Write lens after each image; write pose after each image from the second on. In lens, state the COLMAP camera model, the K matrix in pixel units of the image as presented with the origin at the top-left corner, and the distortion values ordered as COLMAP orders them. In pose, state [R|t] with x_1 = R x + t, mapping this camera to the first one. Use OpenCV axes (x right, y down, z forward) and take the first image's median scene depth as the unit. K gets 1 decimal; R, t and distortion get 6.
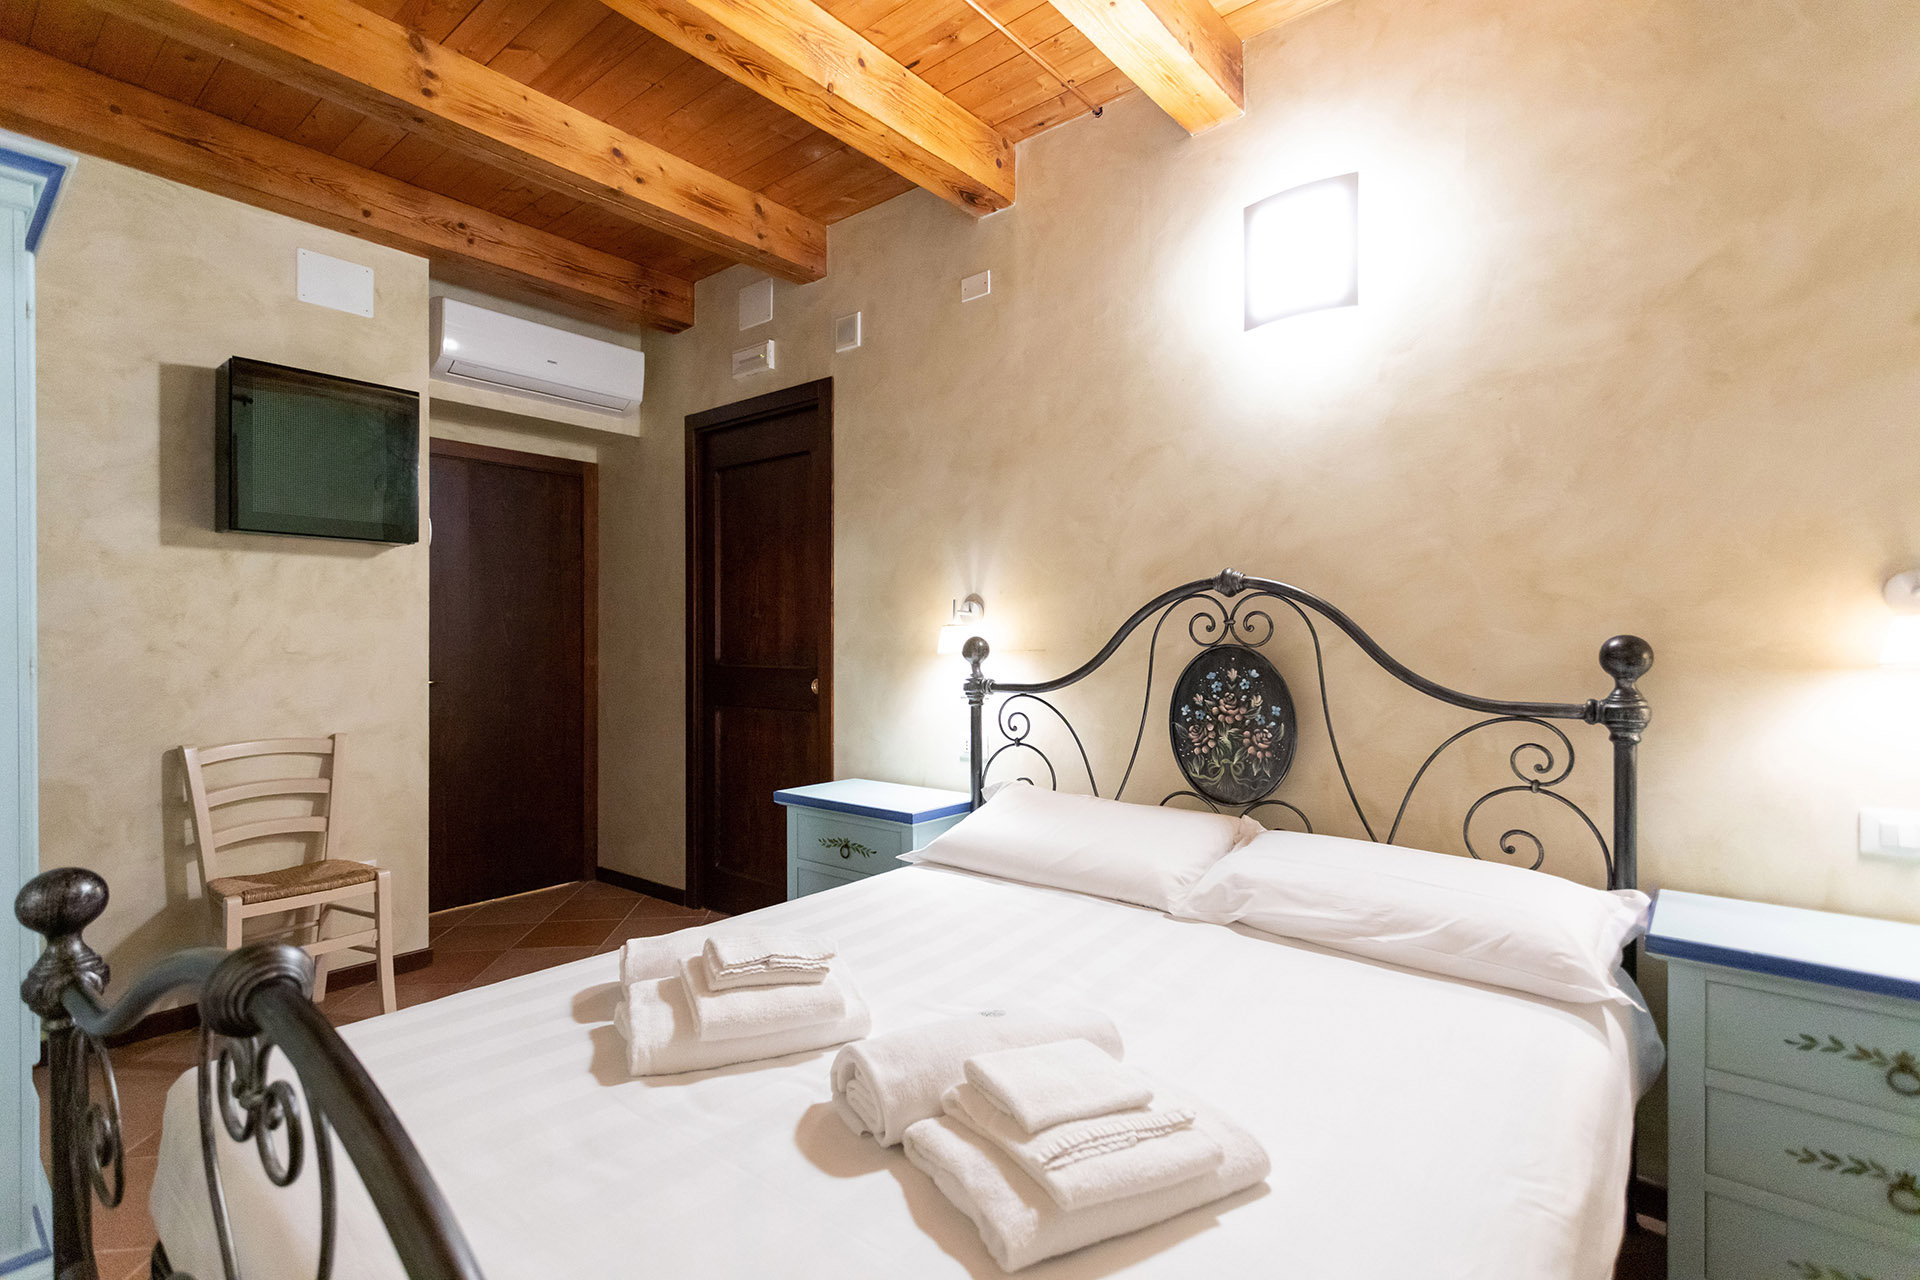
lens RADIAL K [[897.6, 0, 960.0], [0, 897.6, 640.0], [0, 0, 1]] dist [0.007906, 0.000329]
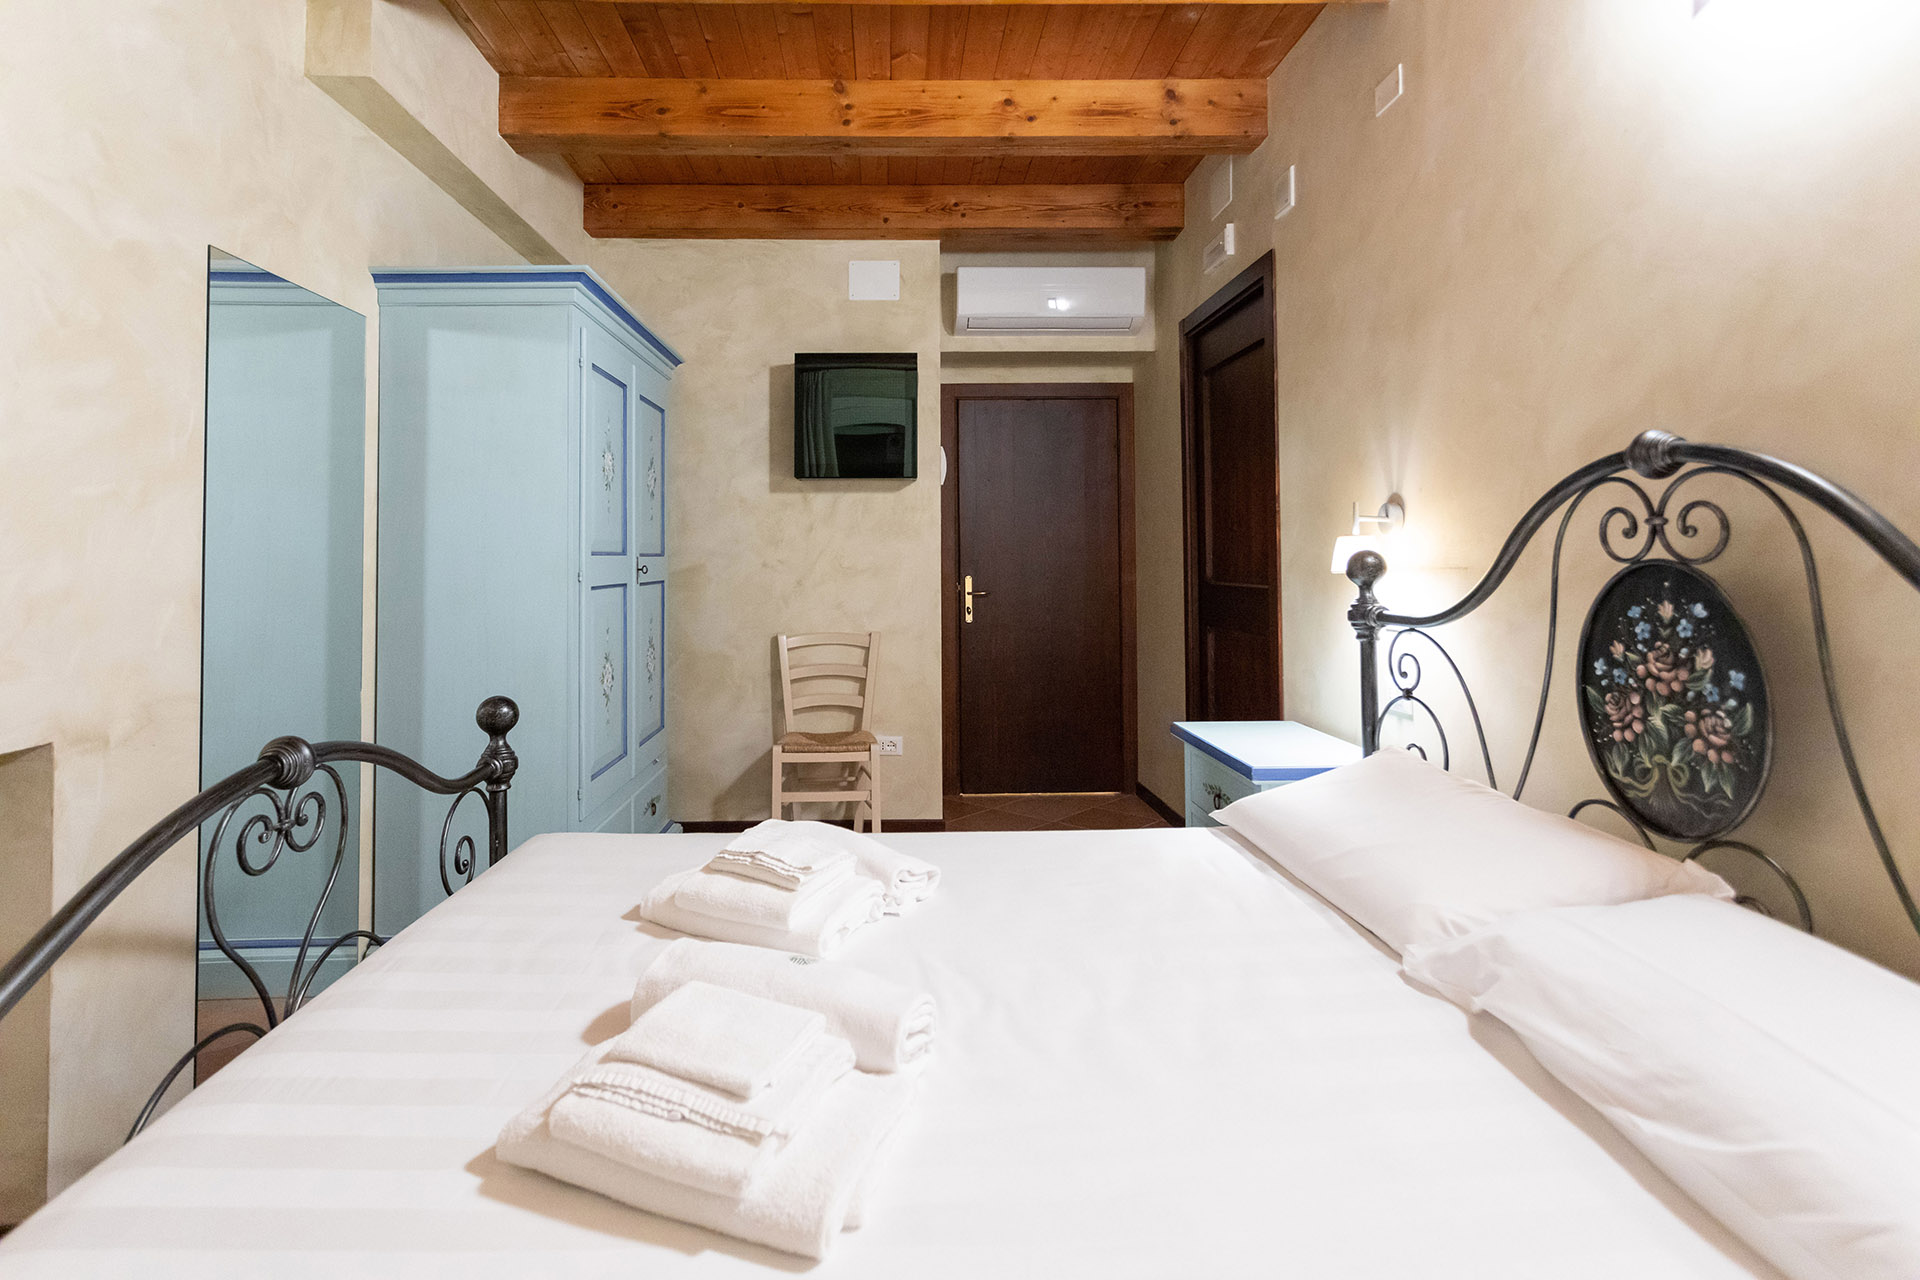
lens RADIAL K [[953.1, 0, 957.4], [0, 953.1, 526.3], [0, 0, 1]] dist [0.001280, 0.000163]
pose [[0.653372, -0.029711, -0.756454, 0.459828], [0.007403, 0.999433, -0.032861, 0.000371], [0.757001, 0.015871, 0.653221, 0.239841]]
